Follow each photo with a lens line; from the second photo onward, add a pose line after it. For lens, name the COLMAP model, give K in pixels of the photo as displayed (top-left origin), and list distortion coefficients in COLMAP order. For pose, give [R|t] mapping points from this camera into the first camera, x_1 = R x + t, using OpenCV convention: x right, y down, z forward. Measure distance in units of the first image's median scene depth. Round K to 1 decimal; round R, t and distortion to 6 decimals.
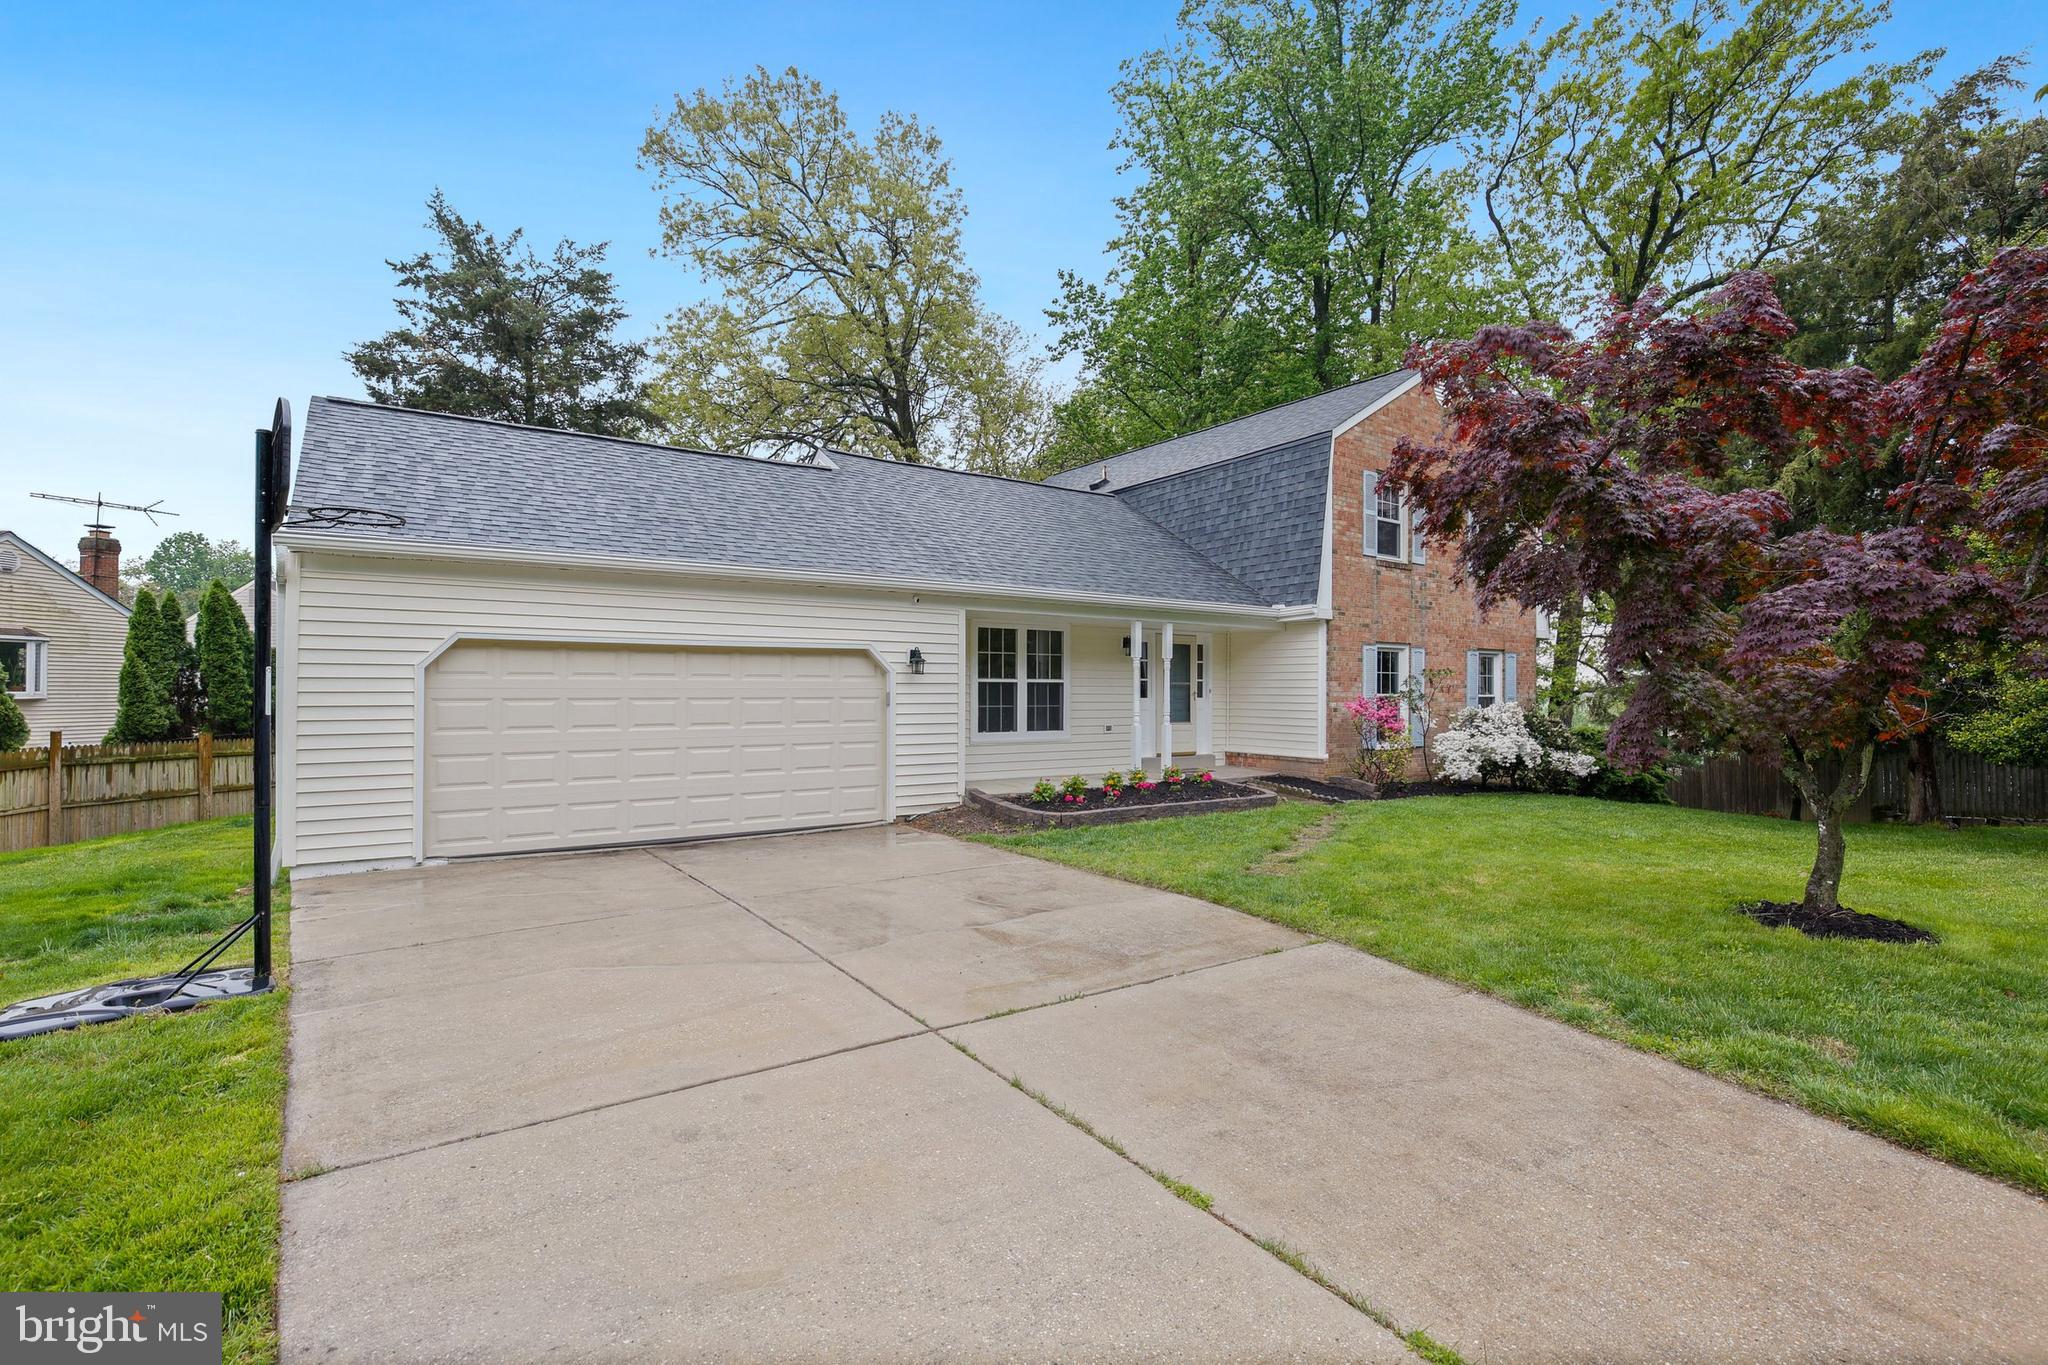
lens RADIAL K [[929.8, 0, 1026.5], [0, 929.8, 690.0], [0, 0, 1]] dist [-0.032795, 0.007035]
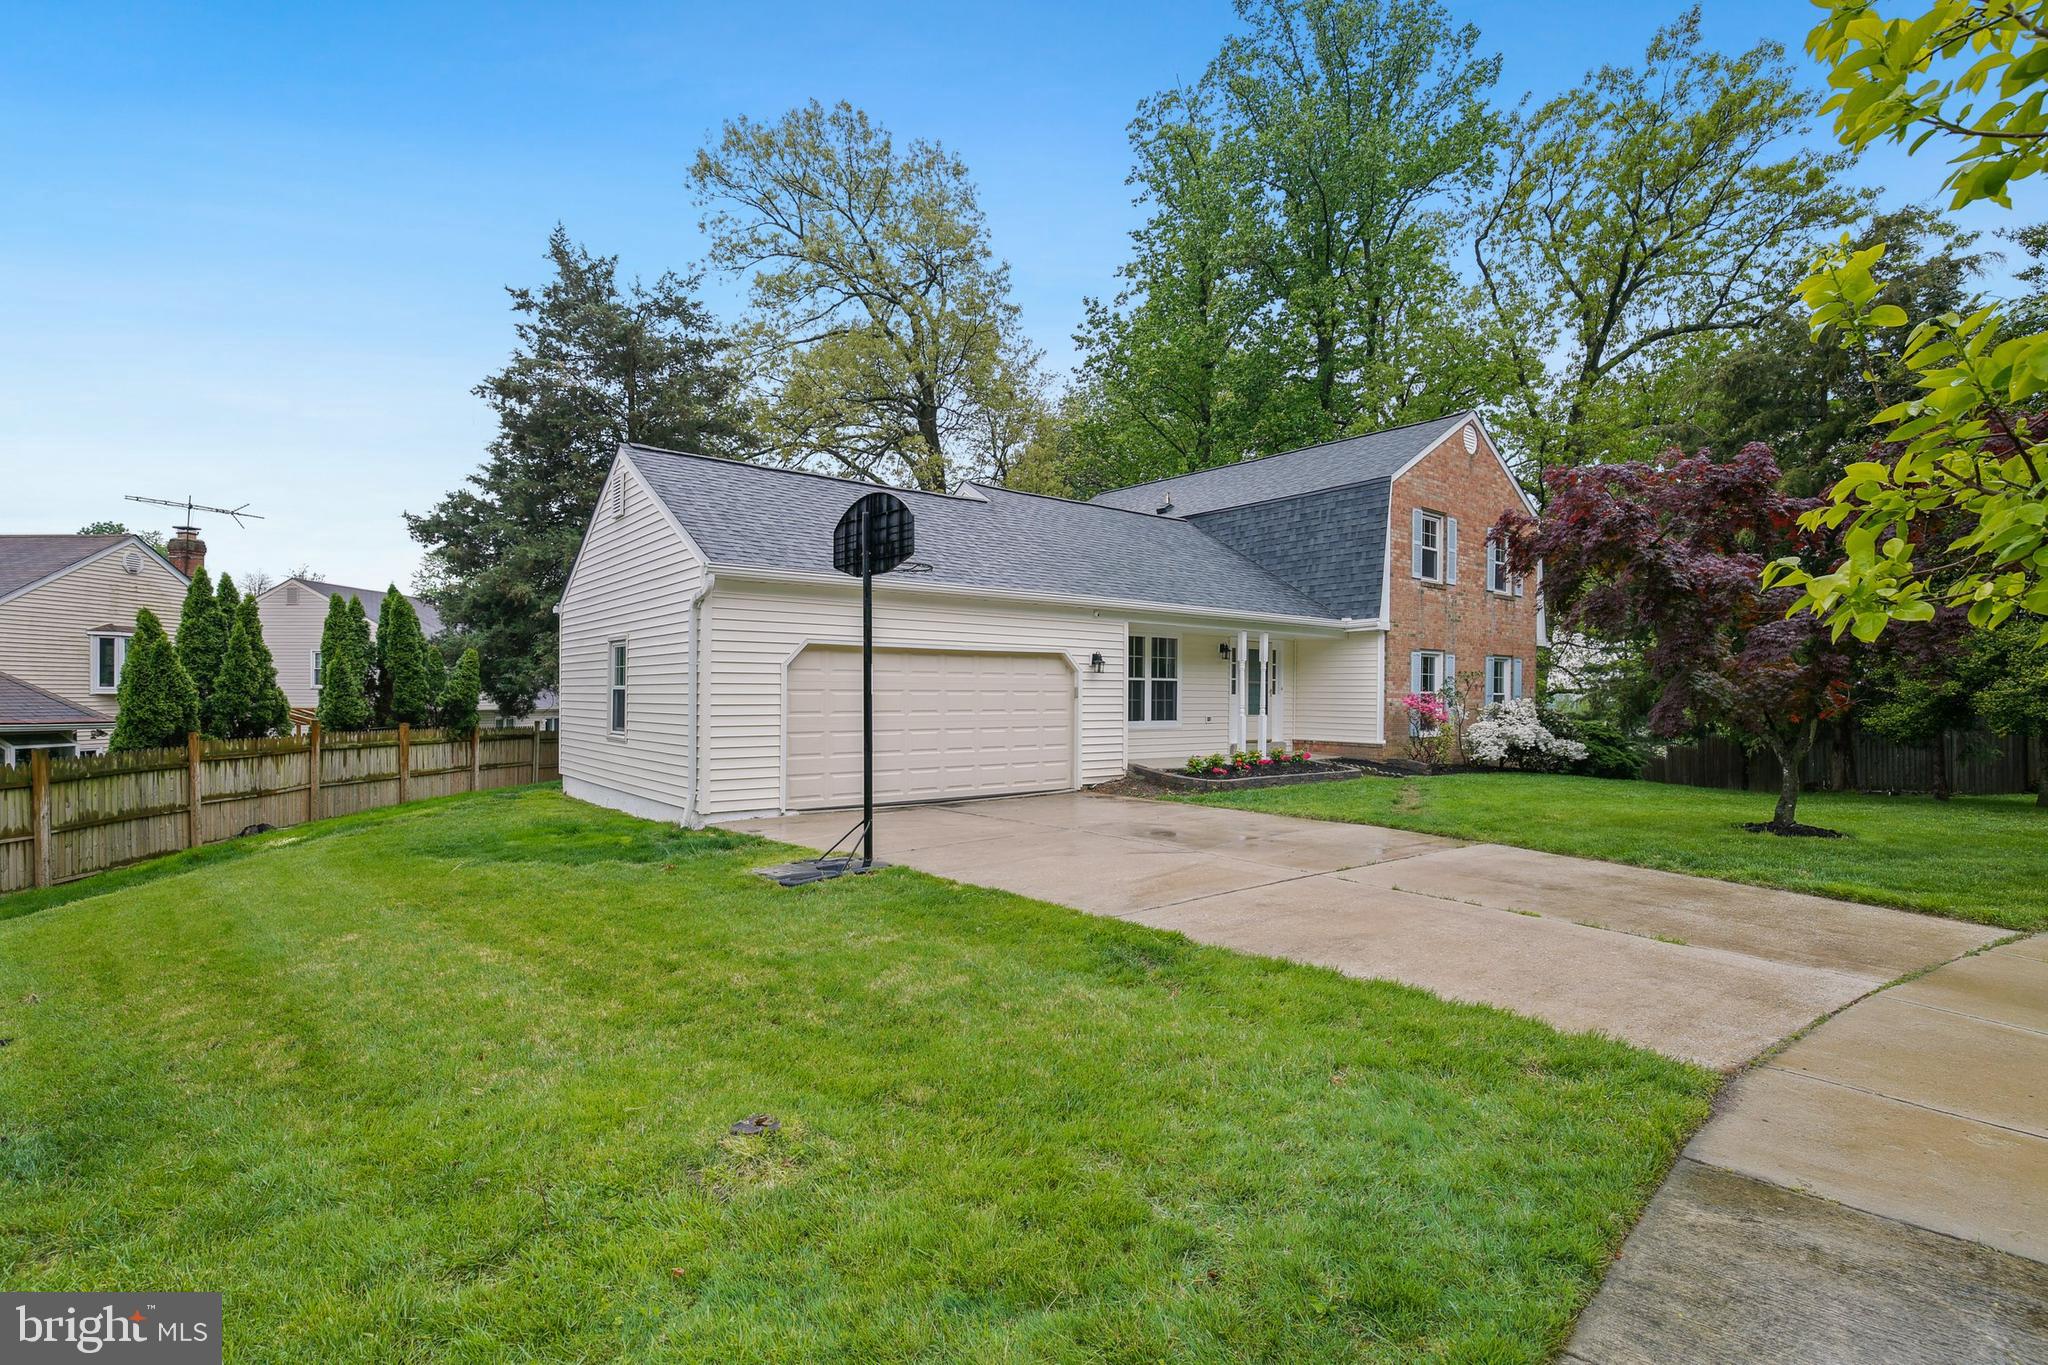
lens RADIAL K [[958.2, 0, 1028.2], [0, 958.2, 703.4], [0, 0, 1]] dist [-0.030606, 0.006251]
pose [[0.997789, 0.002403, 0.066419, -0.229145], [-0.003143, 0.999934, 0.011036, 0.007914], [-0.066388, -0.011220, 0.997731, -0.227446]]
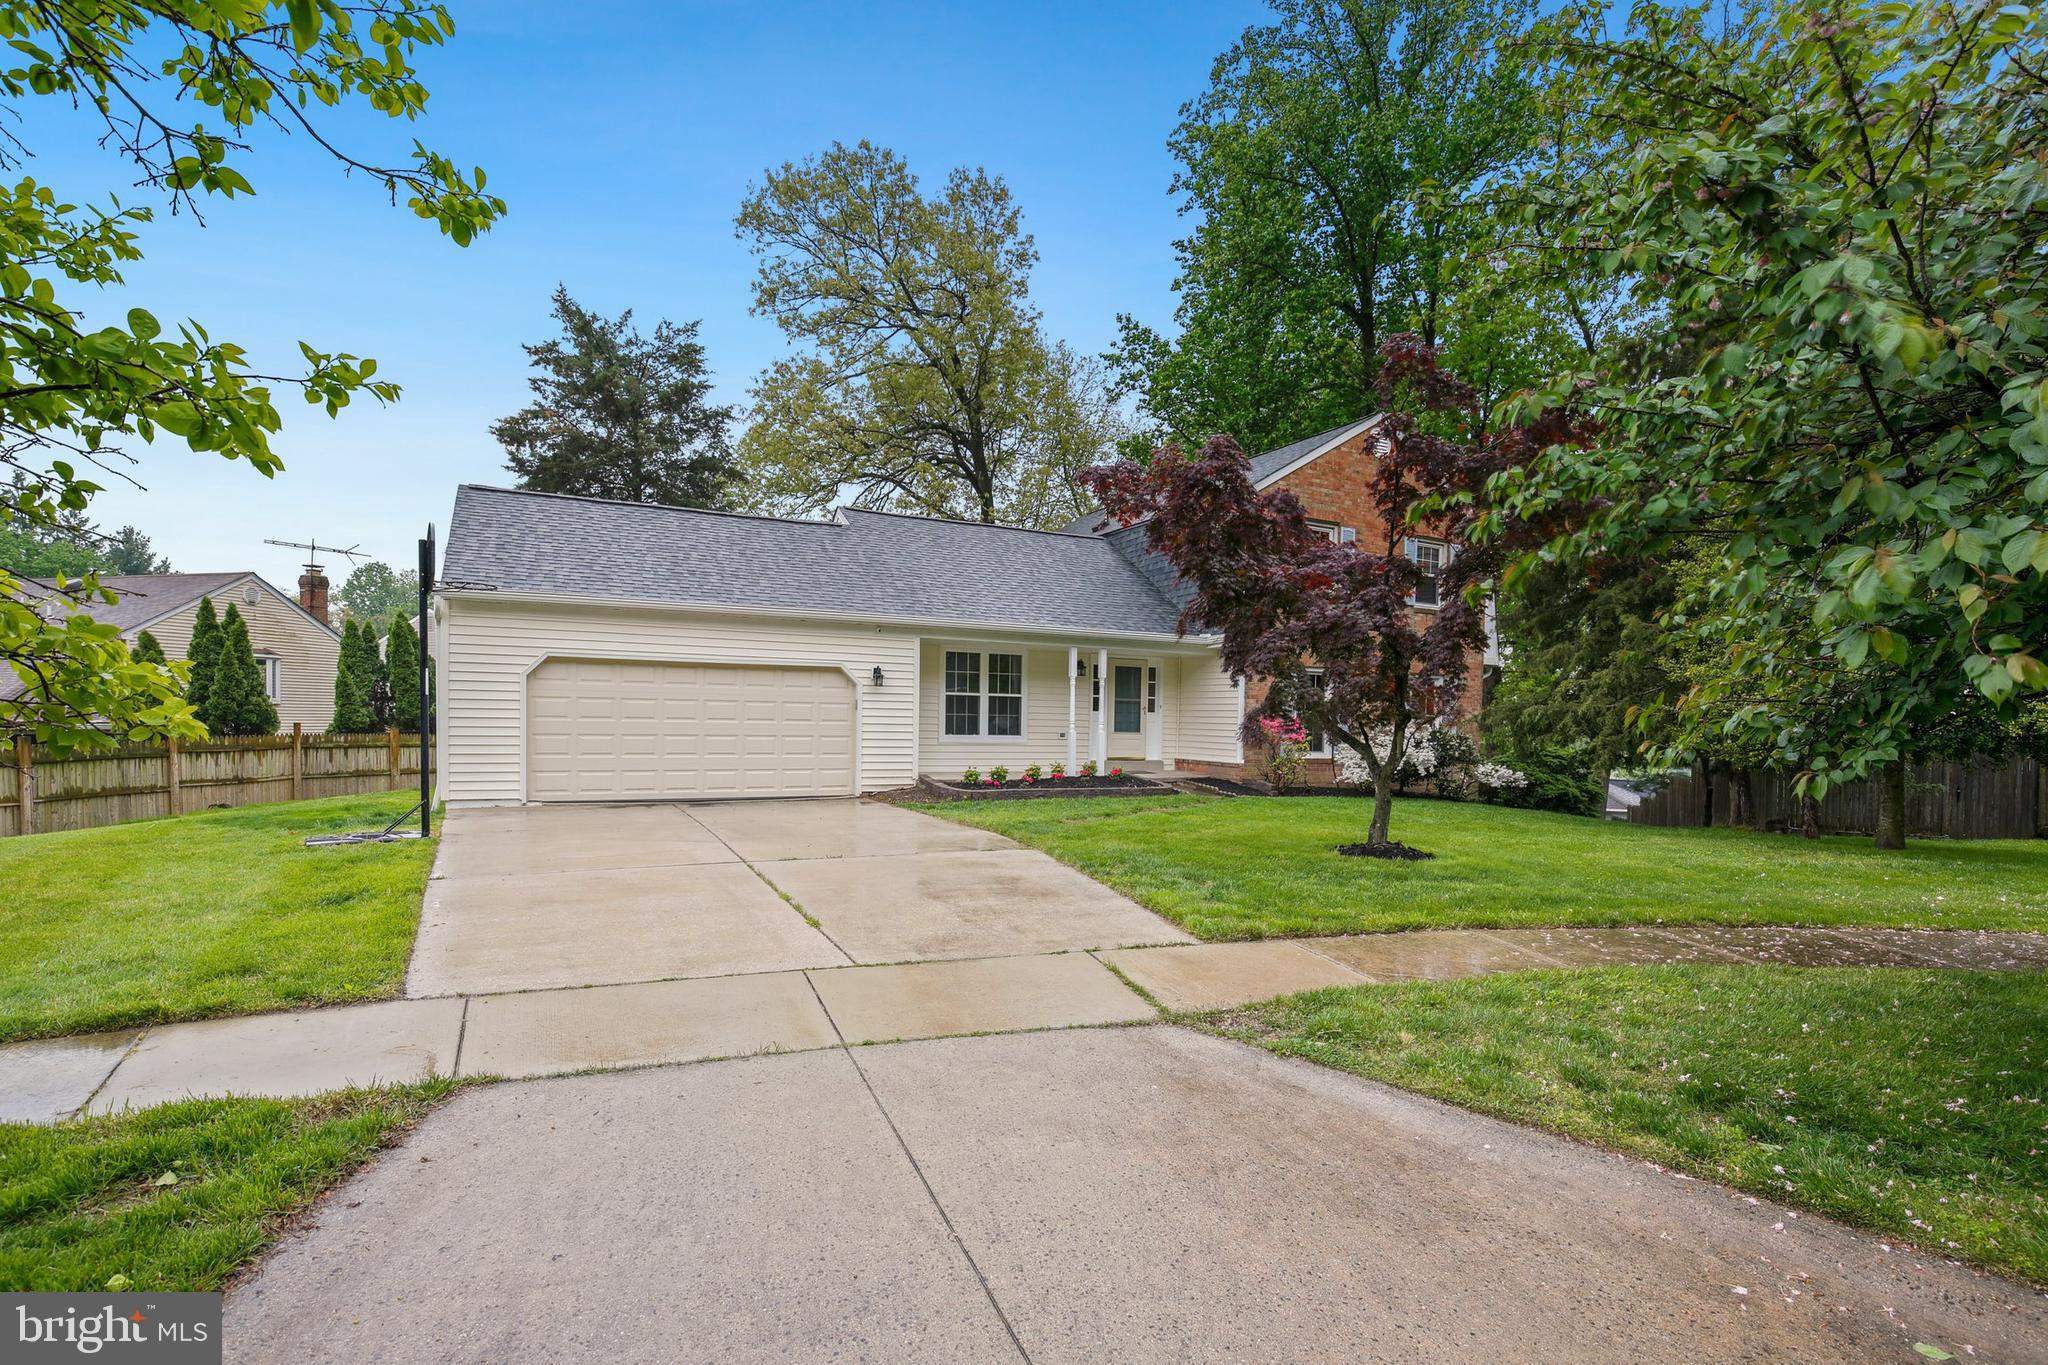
lens RADIAL K [[953.8, 0, 1031.8], [0, 953.8, 762.1], [0, 0, 1]] dist [-0.025171, -0.000130]
pose [[0.990289, 0.022169, -0.137243, 0.221990], [-0.015794, 0.998753, 0.047364, 0.018083], [0.138122, -0.044737, 0.989404, -0.250454]]
